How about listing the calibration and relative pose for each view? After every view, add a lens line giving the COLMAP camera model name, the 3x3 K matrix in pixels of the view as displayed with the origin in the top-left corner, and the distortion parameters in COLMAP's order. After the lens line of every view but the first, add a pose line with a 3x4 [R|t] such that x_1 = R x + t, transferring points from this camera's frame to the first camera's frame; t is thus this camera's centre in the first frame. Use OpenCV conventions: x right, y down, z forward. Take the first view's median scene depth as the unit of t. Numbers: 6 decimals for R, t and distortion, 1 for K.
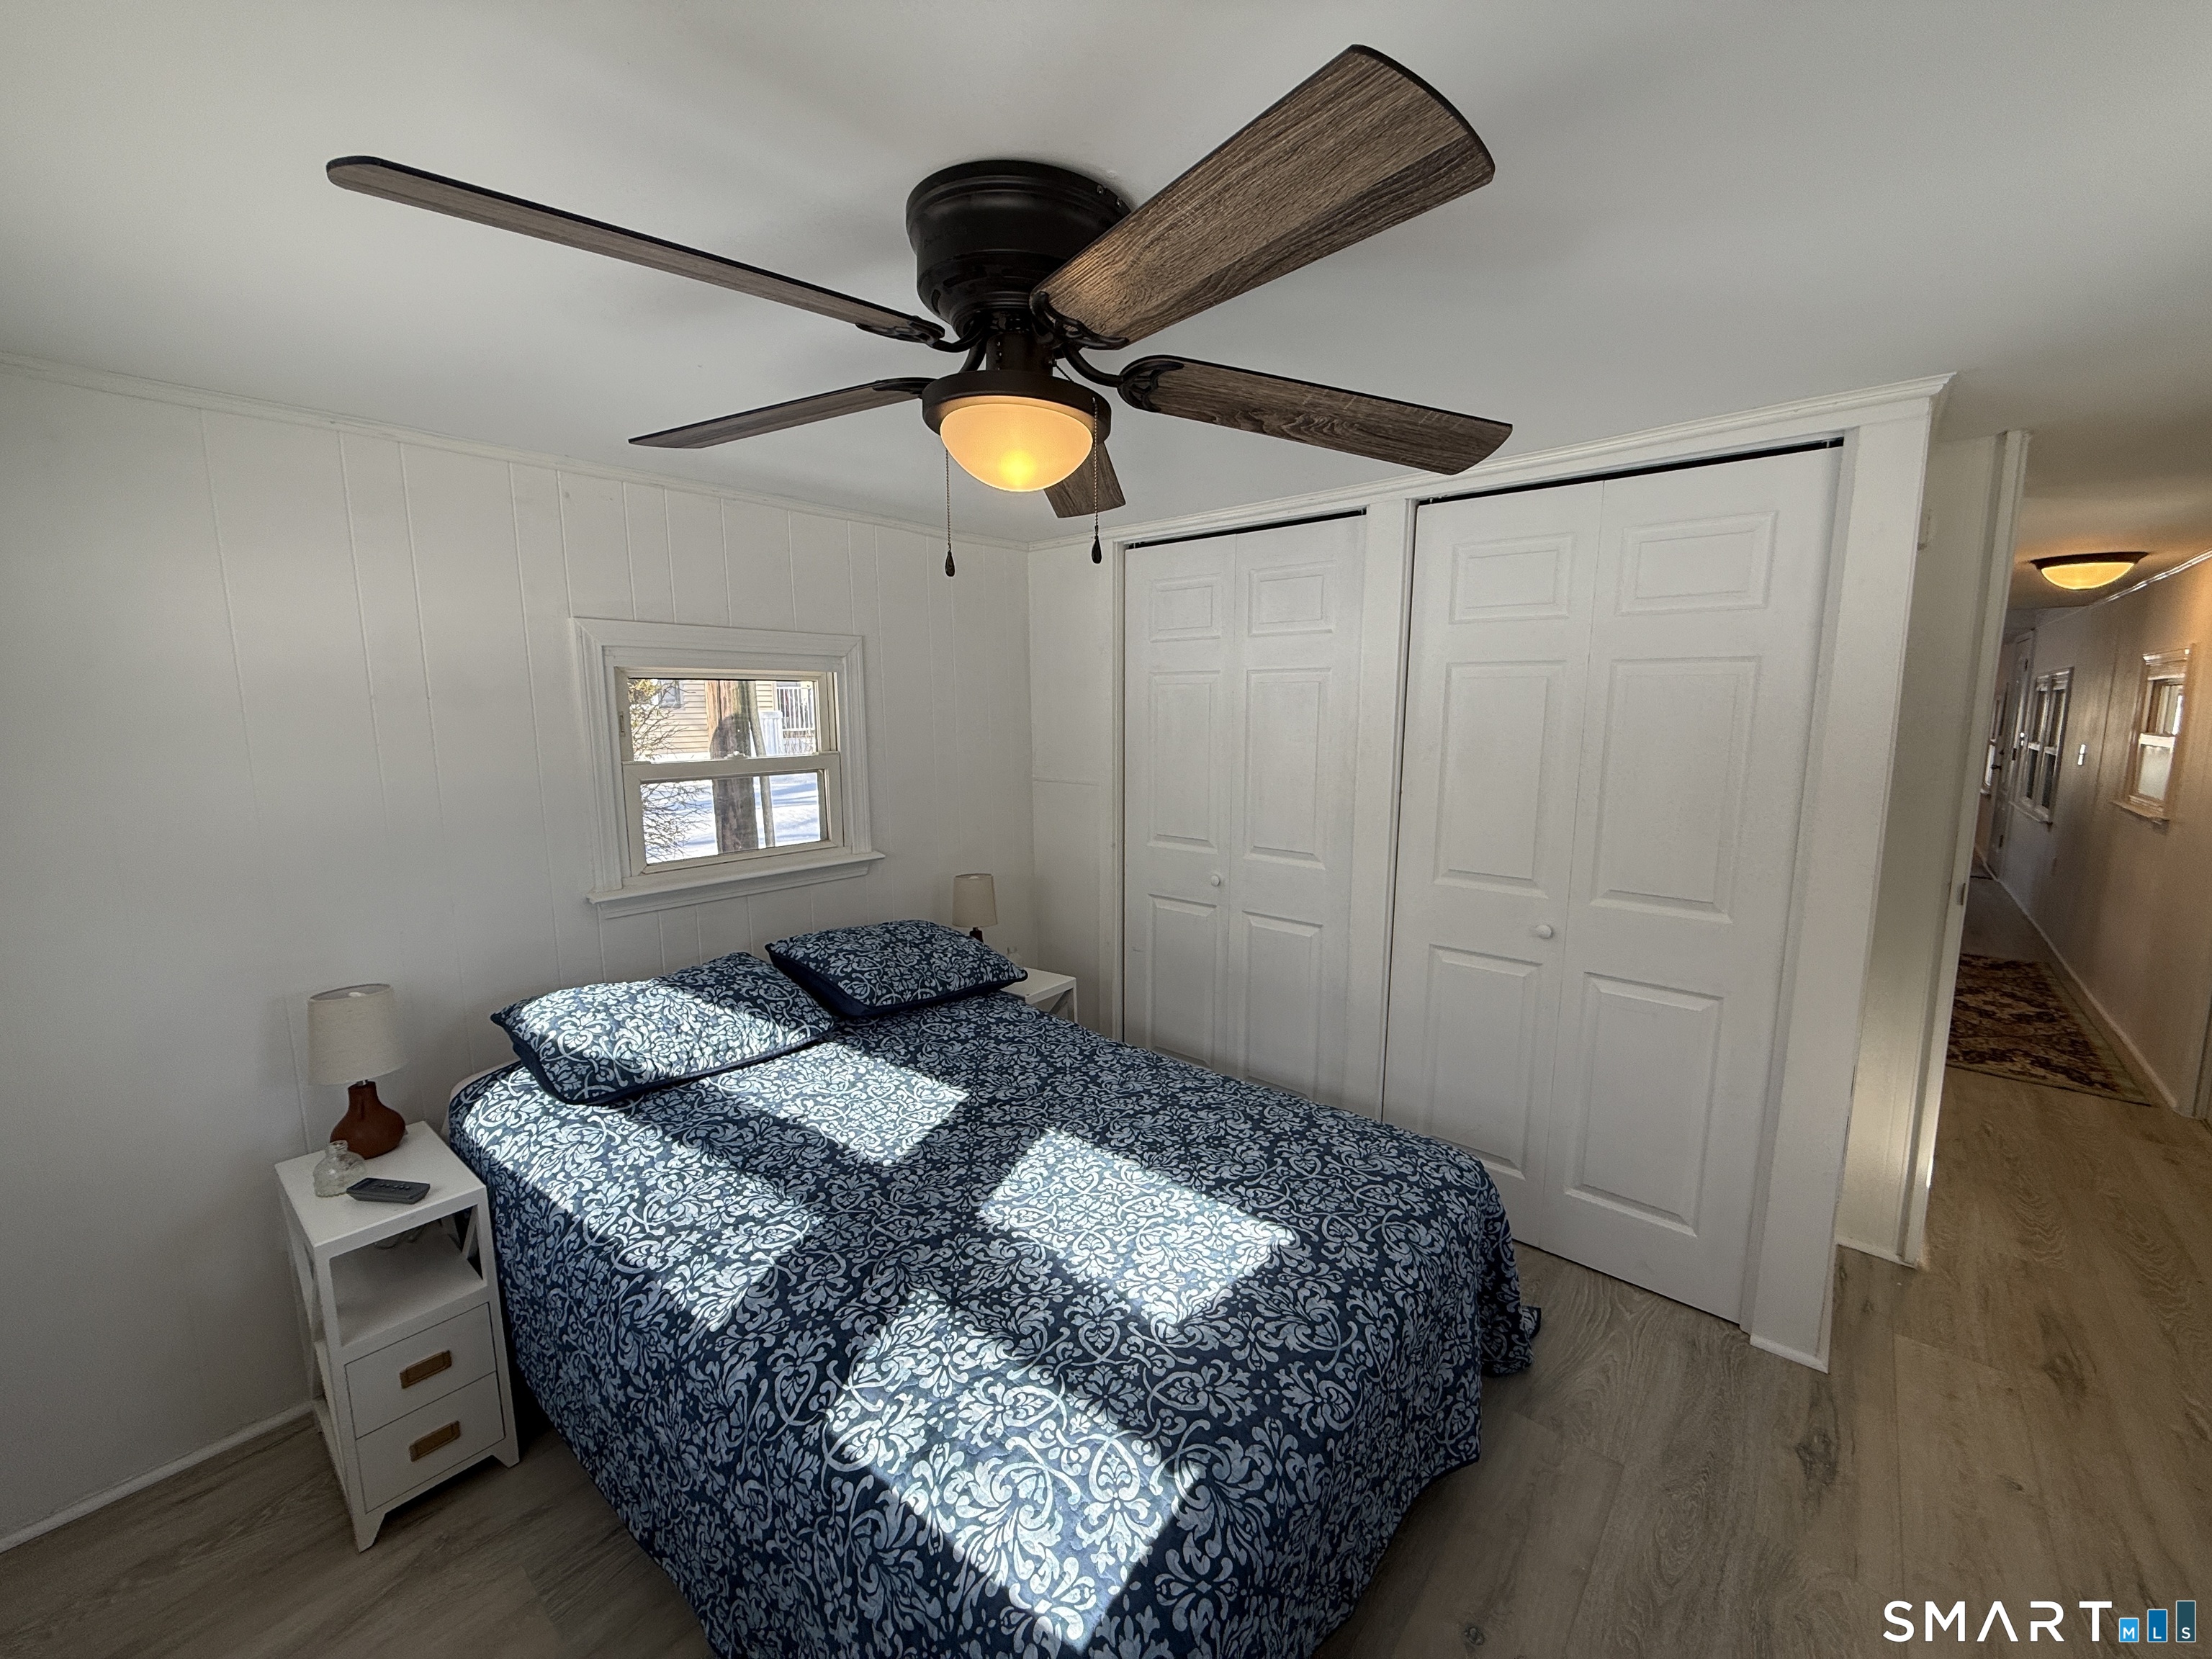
lens RADIAL K [[883.3, 0, 1100.3], [0, 883.3, 831.7], [0, 0, 1]] dist [0.001217, 0.000025]
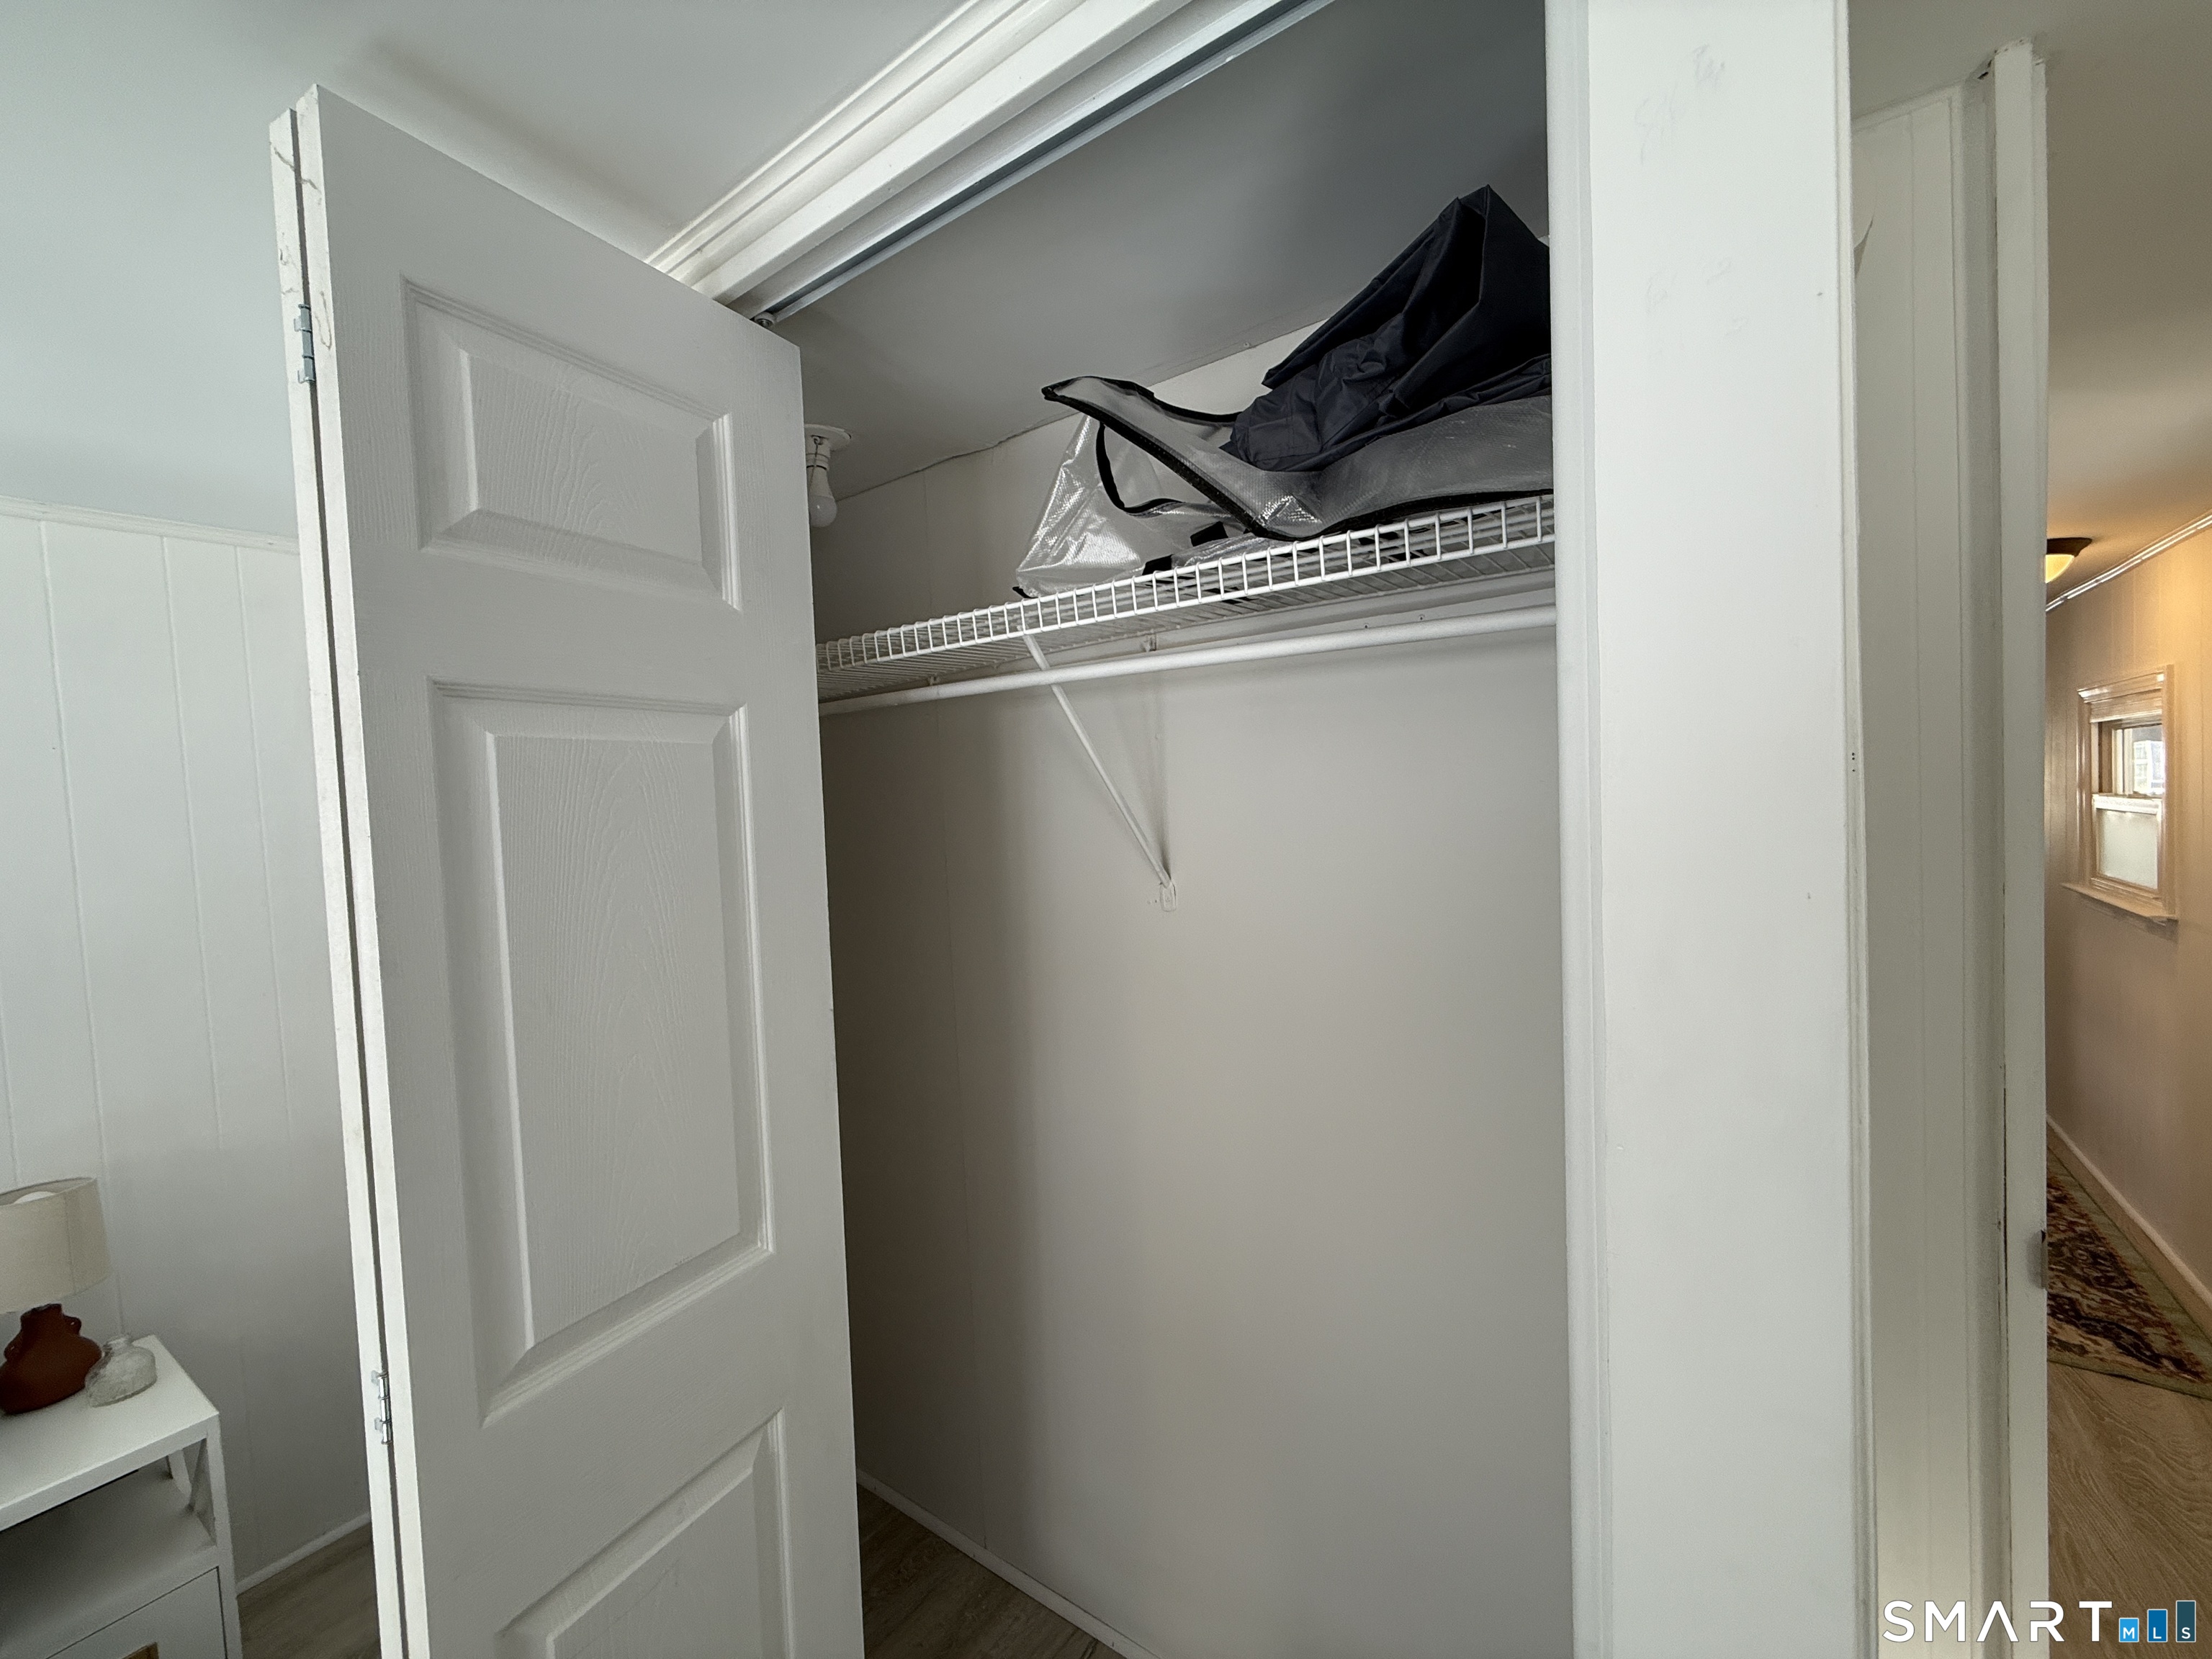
lens RADIAL K [[886.8, 0, 1106.0], [0, 886.8, 829.5], [0, 0, 1]] dist [0.000932, -0.000421]
pose [[0.995378, -0.042890, 0.085931, 0.516204], [0.051696, 0.993334, -0.103030, -0.085174], [-0.080939, 0.106996, 0.990959, 0.595398]]
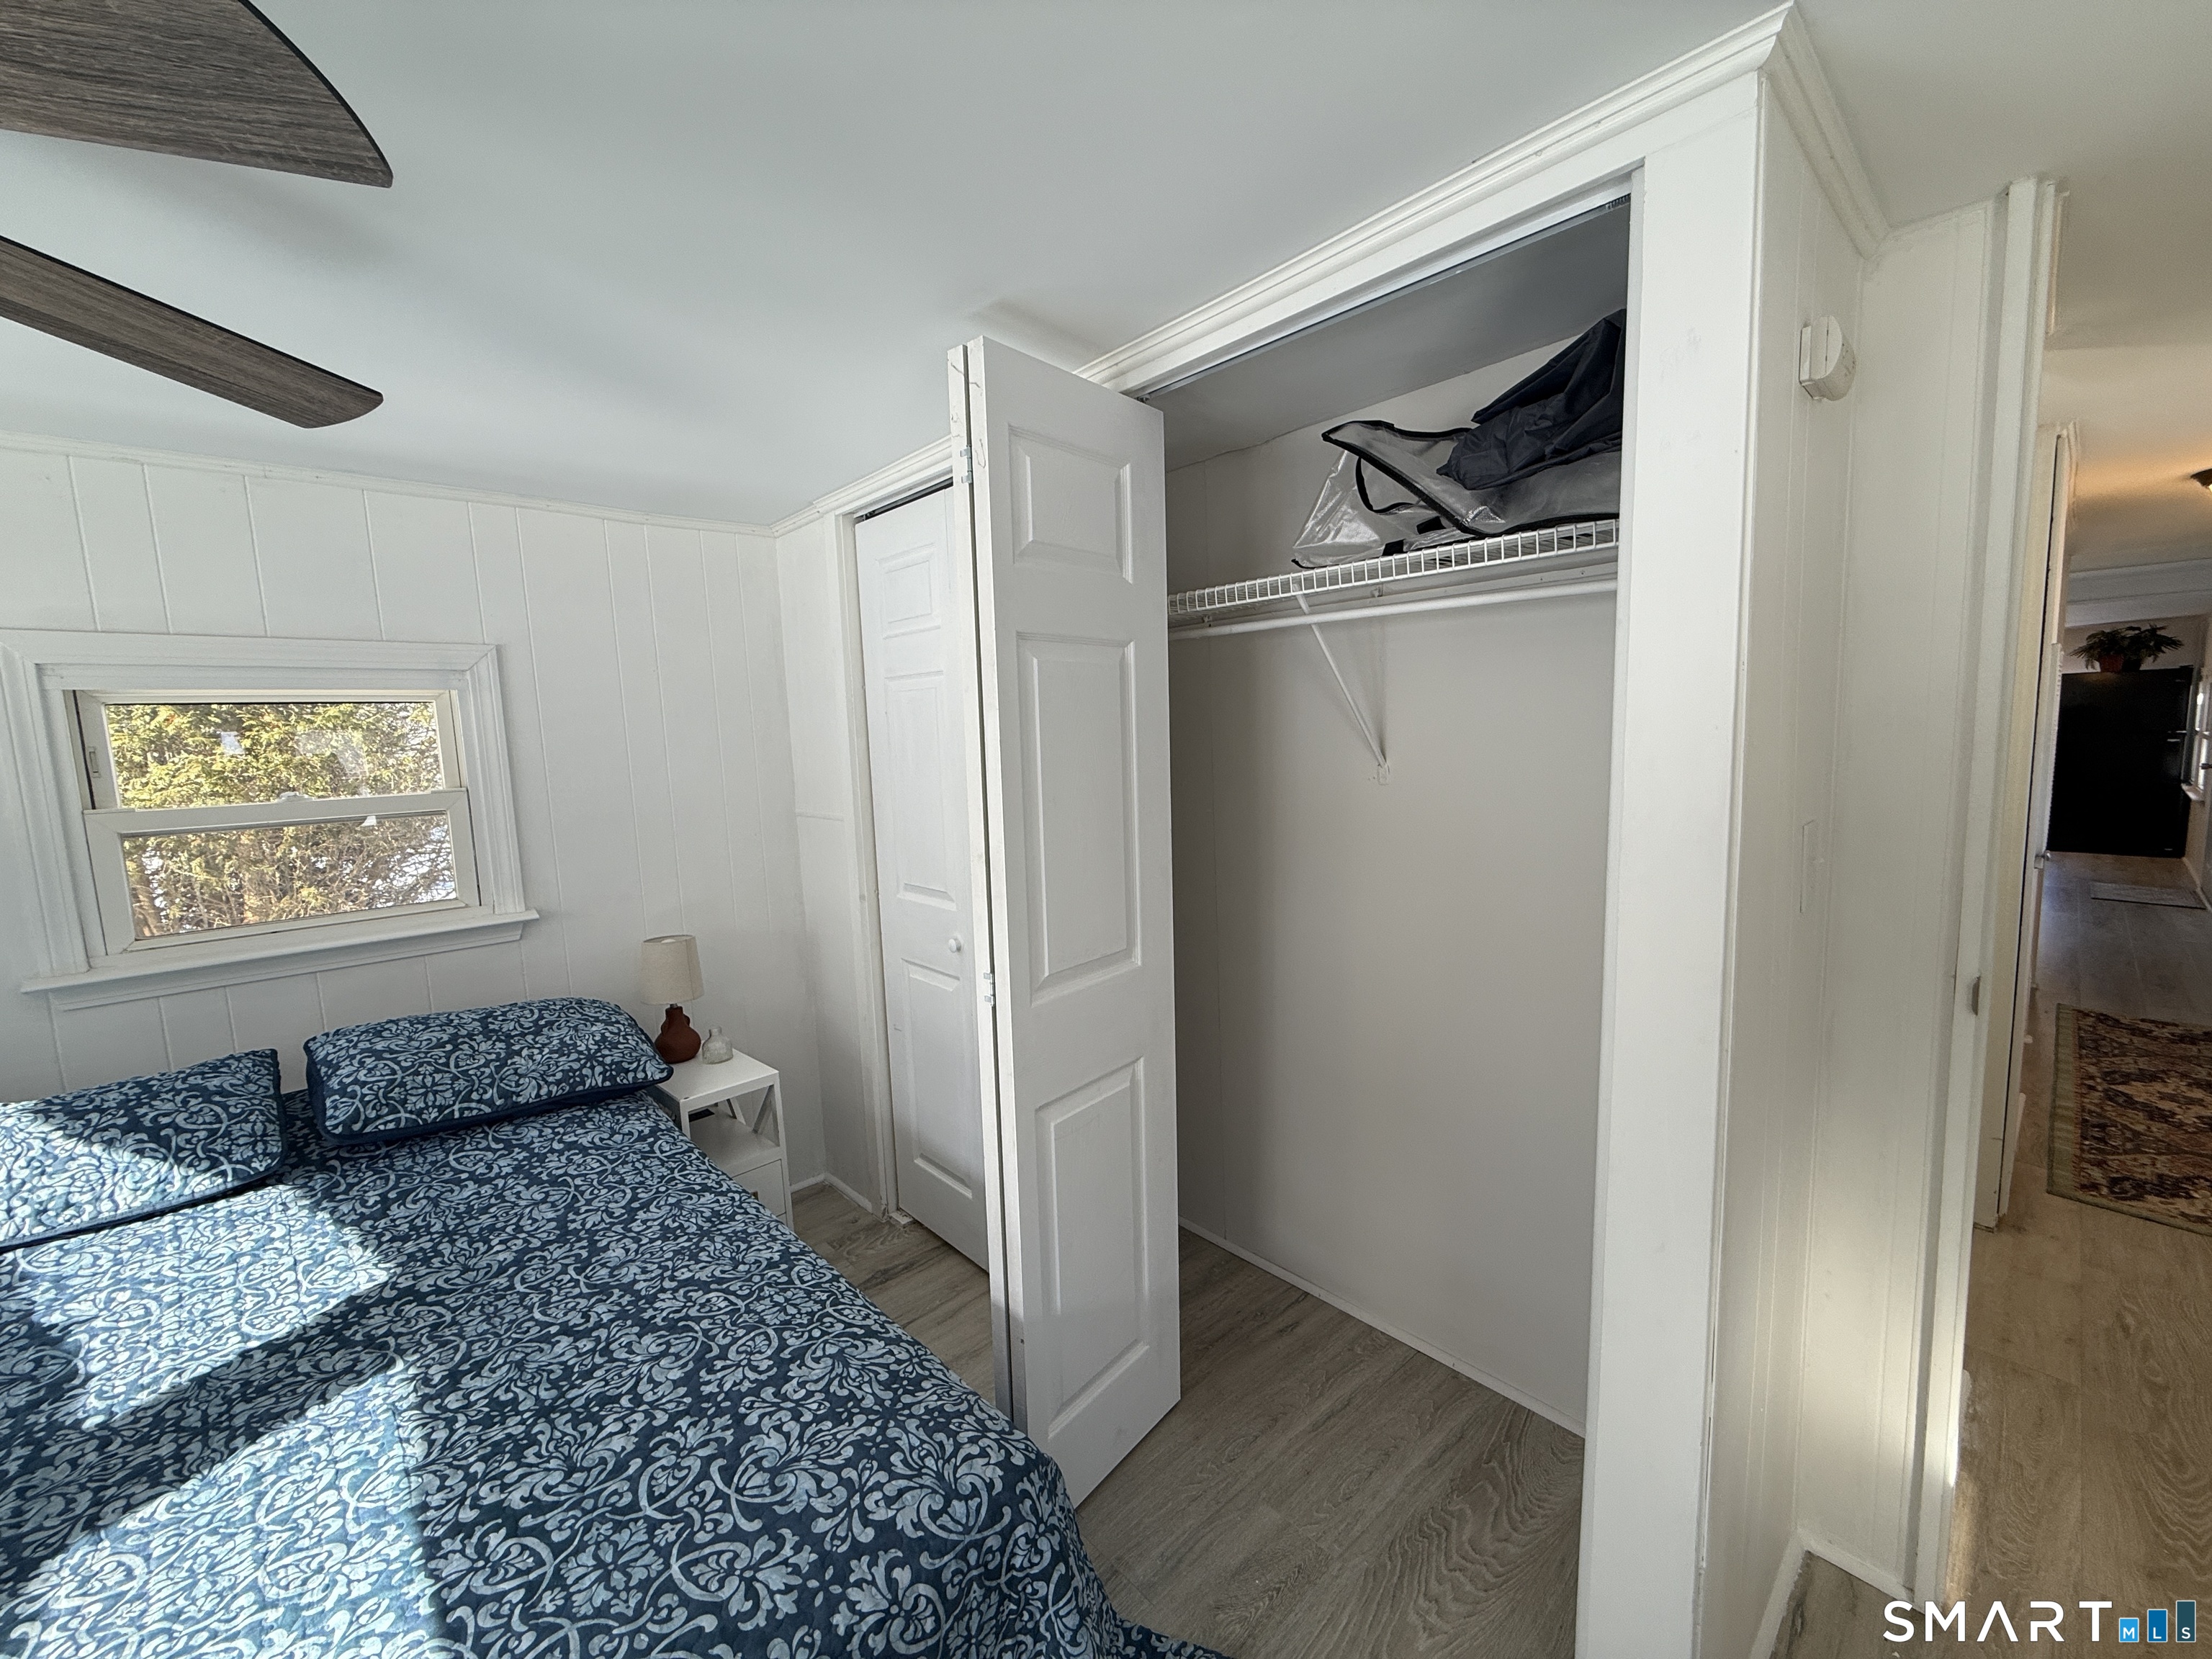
lens RADIAL K [[883.3, 0, 1100.3], [0, 883.3, 831.7], [0, 0, 1]] dist [0.001217, 0.000025]
pose [[0.992111, -0.016672, -0.124251, 0.443778], [0.013498, 0.999562, -0.026345, -0.026513], [0.124635, 0.024460, 0.991901, 0.325069]]
